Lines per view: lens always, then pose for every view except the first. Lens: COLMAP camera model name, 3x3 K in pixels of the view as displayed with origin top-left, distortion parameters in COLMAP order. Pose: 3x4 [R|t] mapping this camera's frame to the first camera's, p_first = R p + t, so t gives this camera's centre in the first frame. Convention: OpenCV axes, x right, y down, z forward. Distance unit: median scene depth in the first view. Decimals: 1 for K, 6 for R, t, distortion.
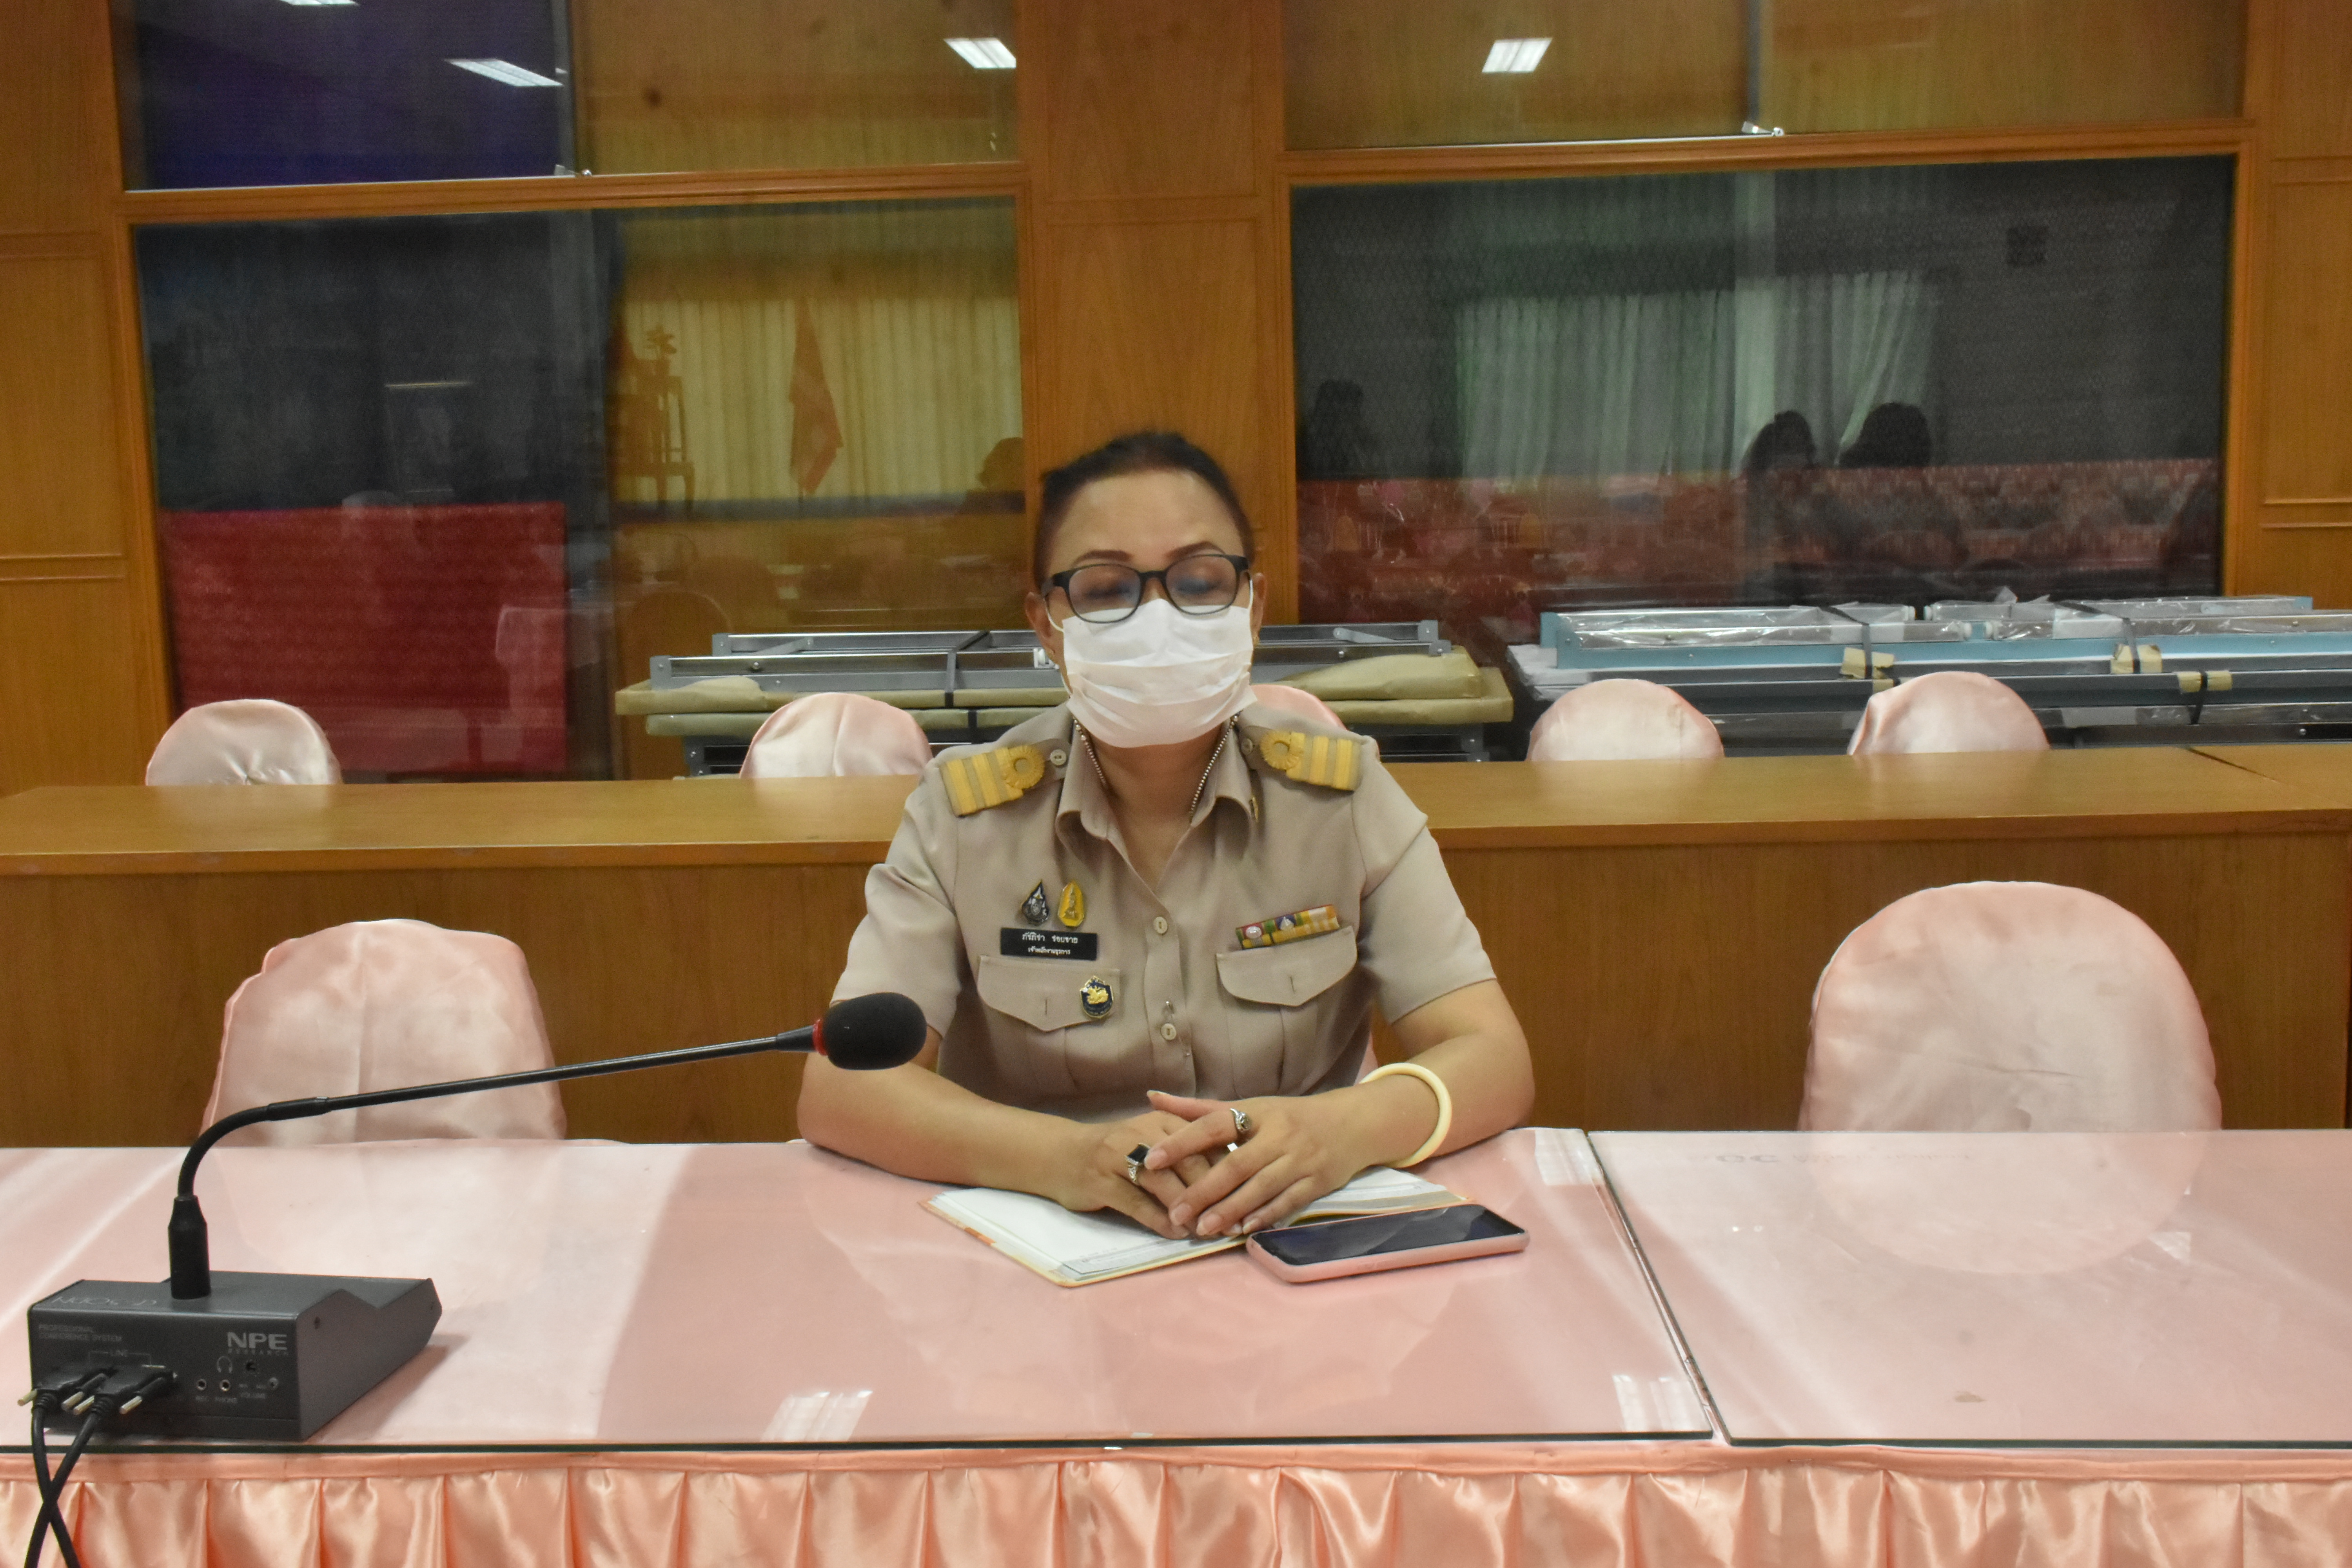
lens RADIAL K [[2682.4, 0, 1175.1], [0, 2682.4, 764.7], [0, 0, 1]] dist [0.011112, 0.000000]
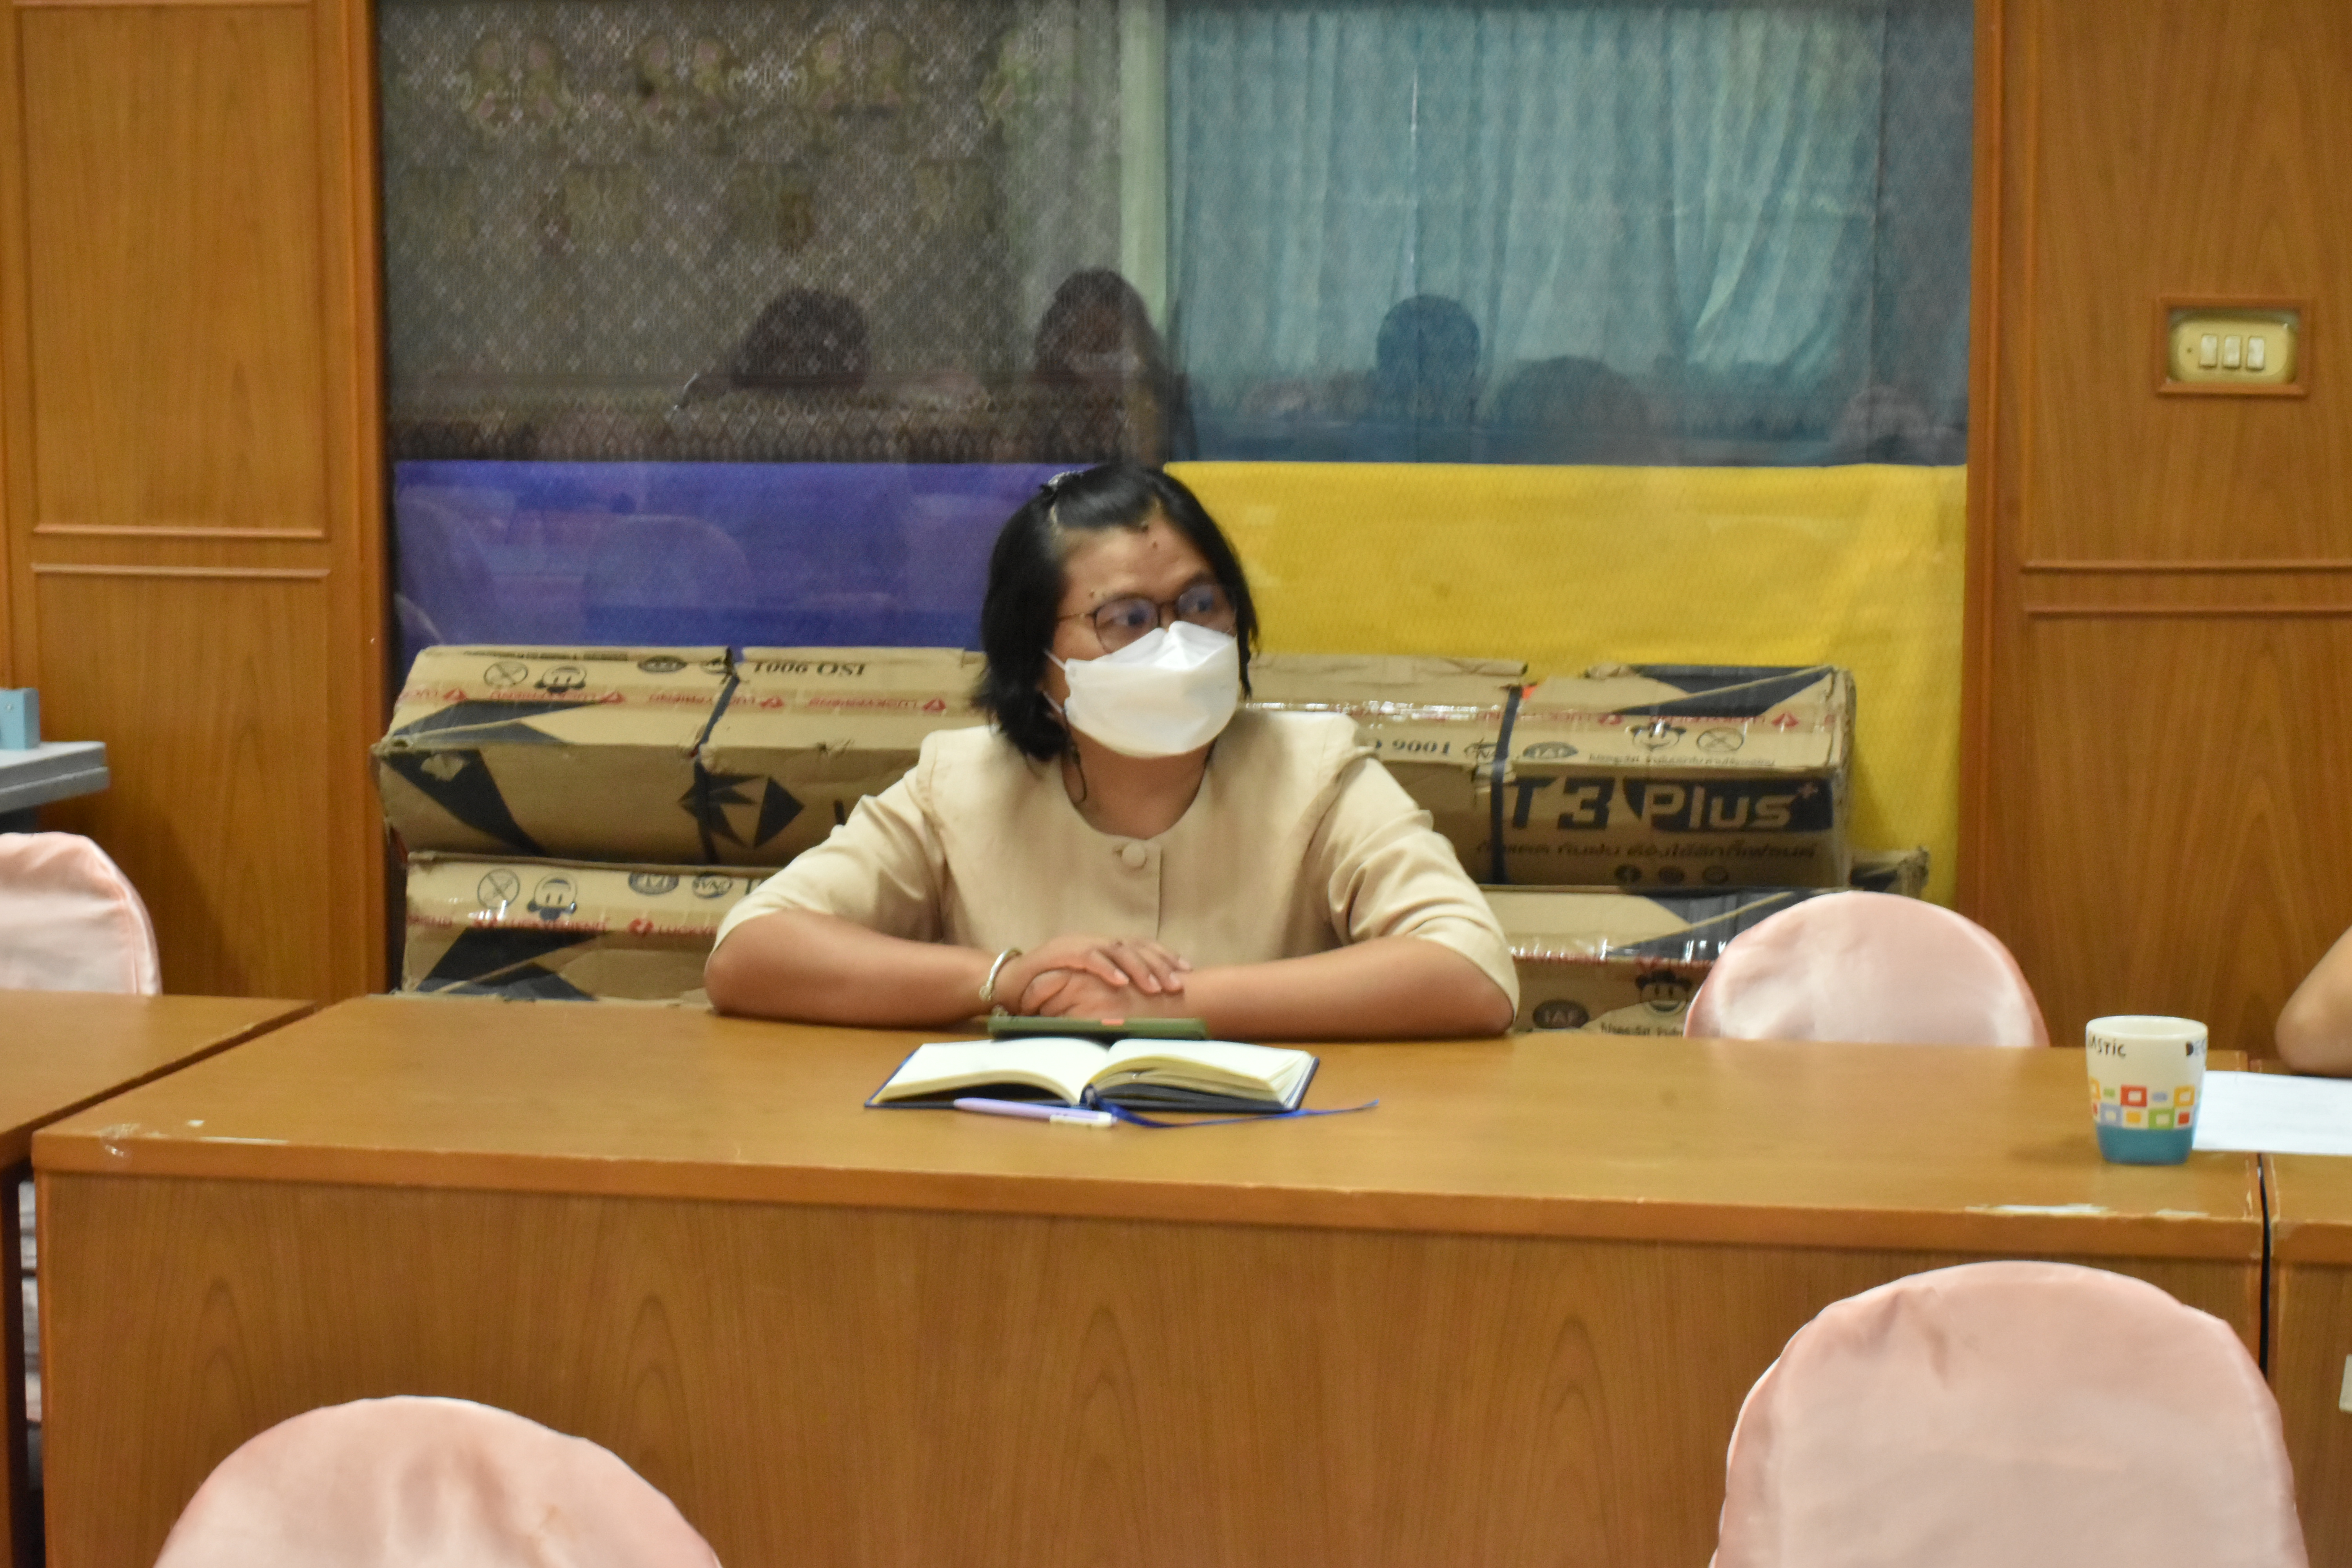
lens RADIAL K [[4897.5, 0, 1173.9], [0, 4897.5, 788.3], [0, 0, 1]] dist [-0.019696, 0.000000]
pose [[0.982694, 0.041572, -0.180511, 0.857762], [-0.042242, 0.999107, 0.000134, -0.050675], [0.180355, 0.007494, 0.983573, -0.034003]]
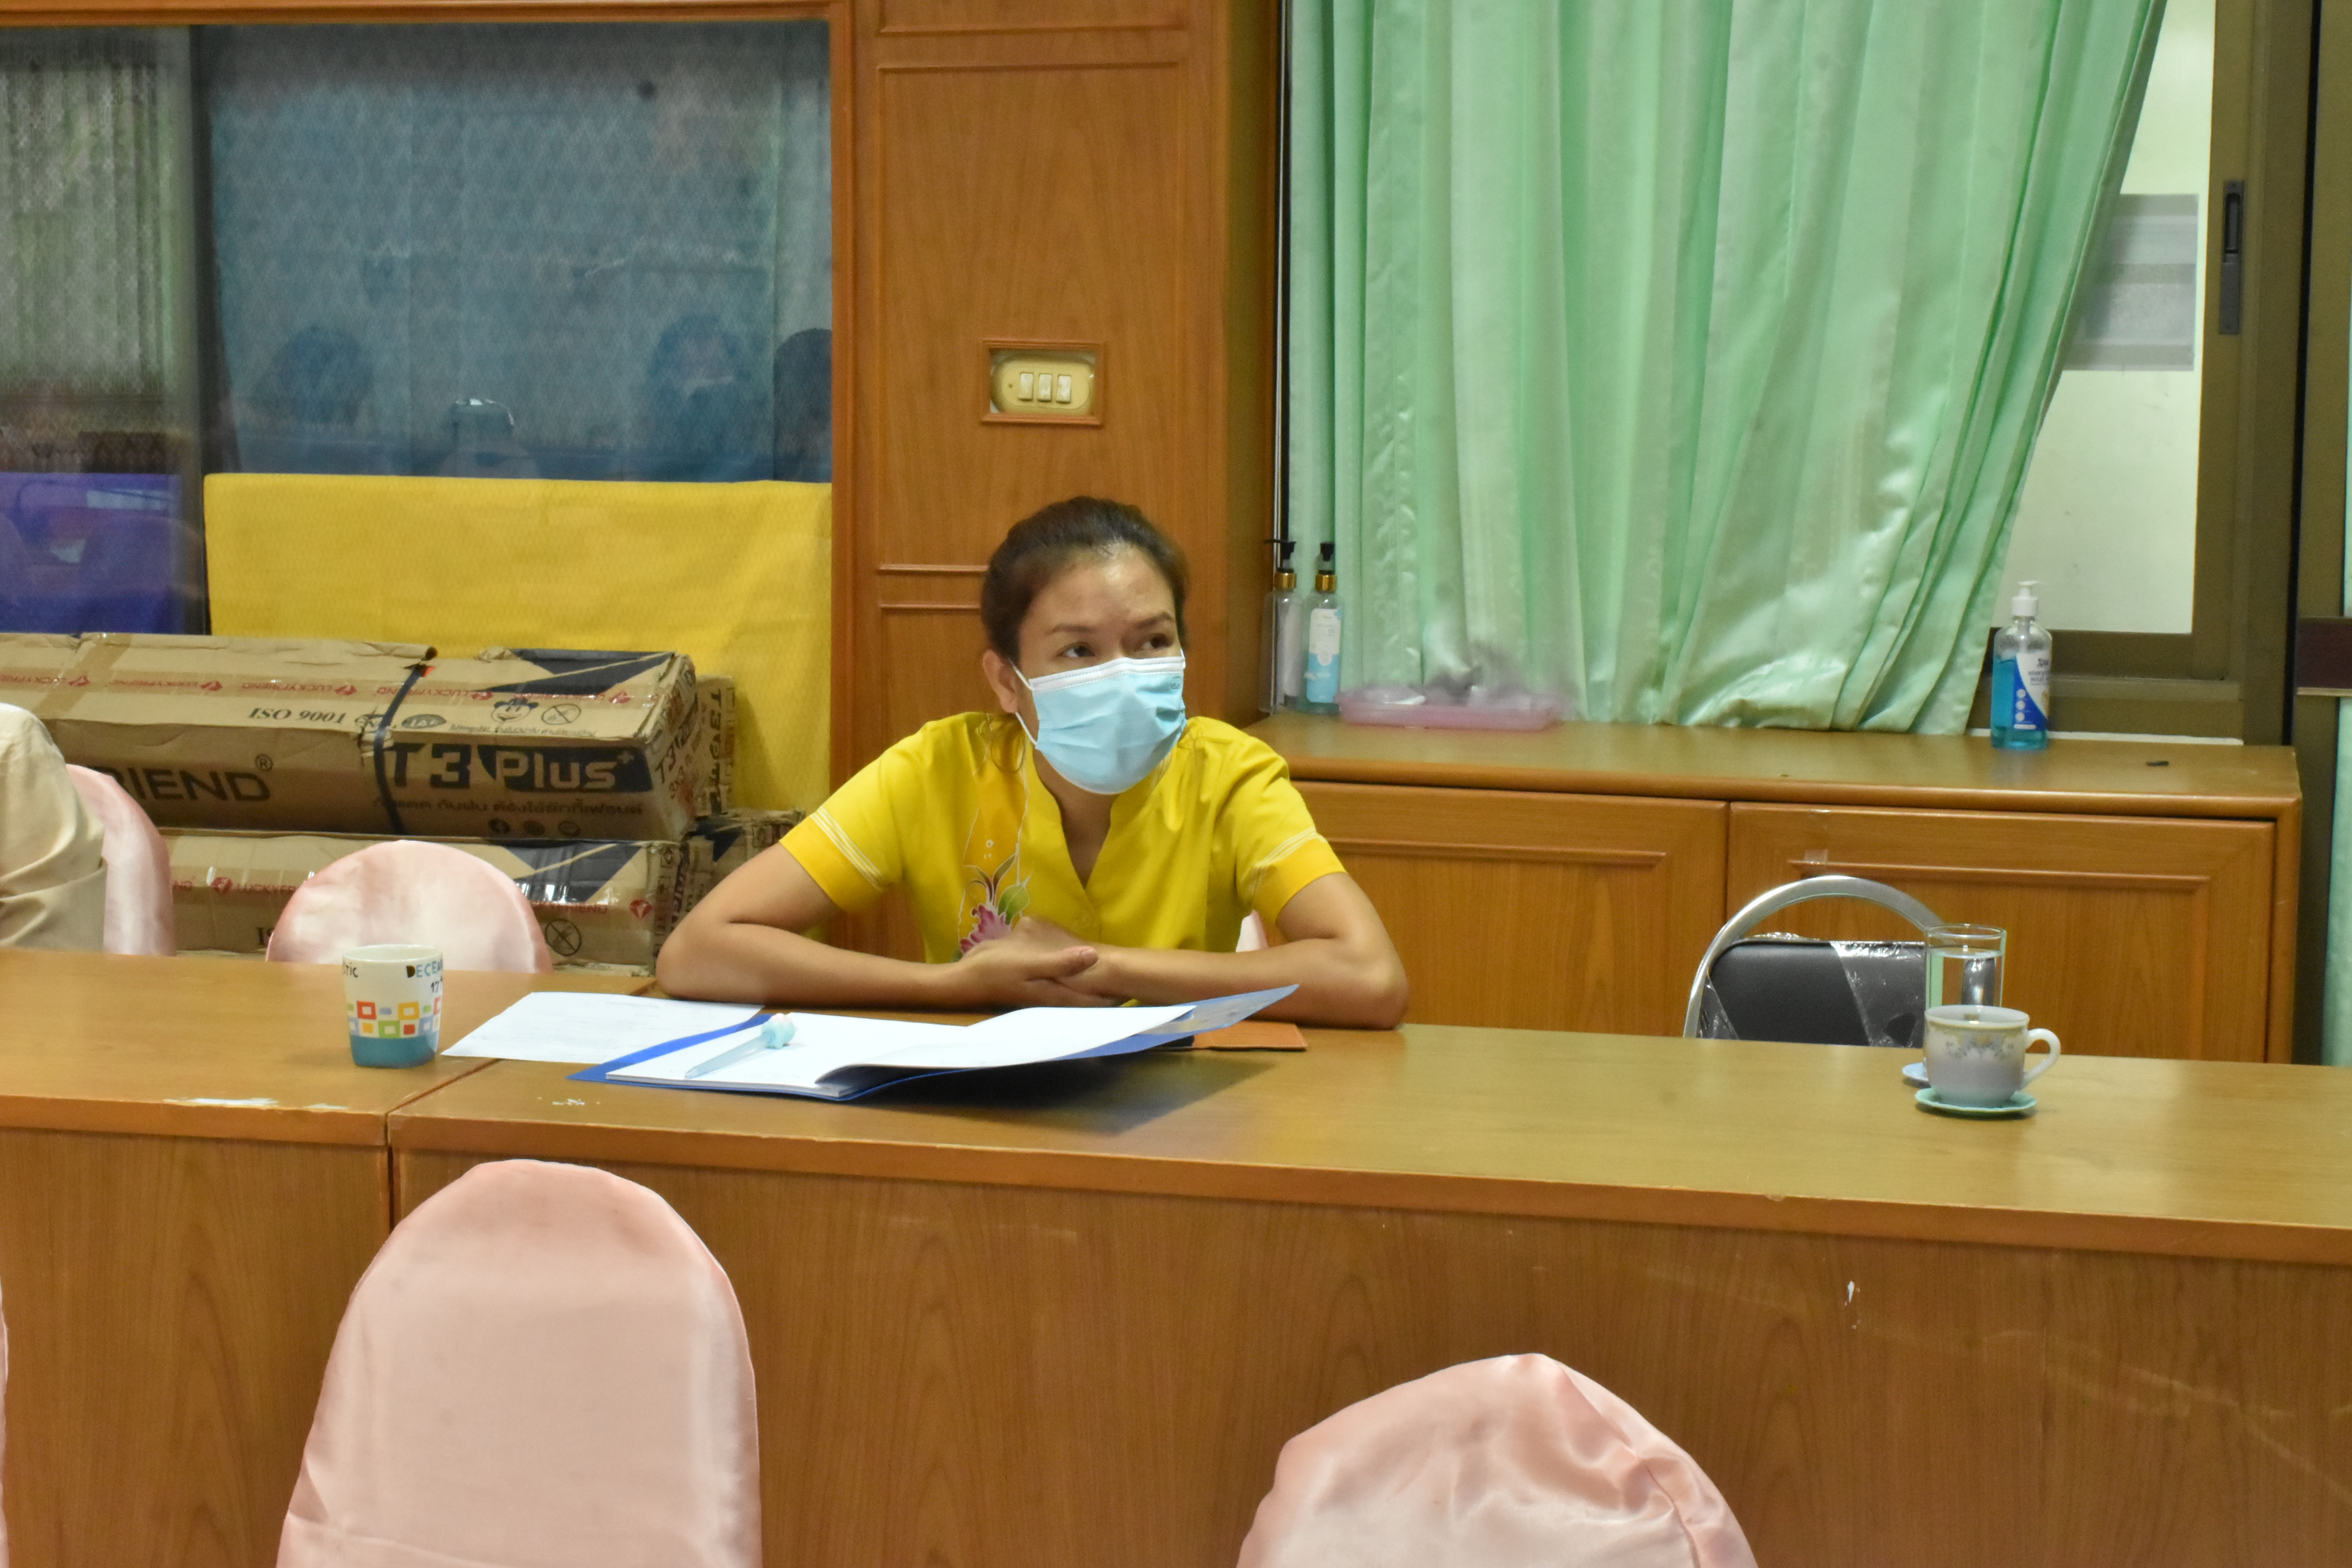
lens RADIAL K [[4371.5, 0, 1168.8], [0, 4371.5, 780.4], [0, 0, 1]] dist [-0.030442, 0.000000]
pose [[0.975451, 0.054658, -0.213324, 1.139446], [-0.054484, 0.998492, 0.006701, -0.063399], [0.213368, 0.005086, 0.976959, -0.025235]]
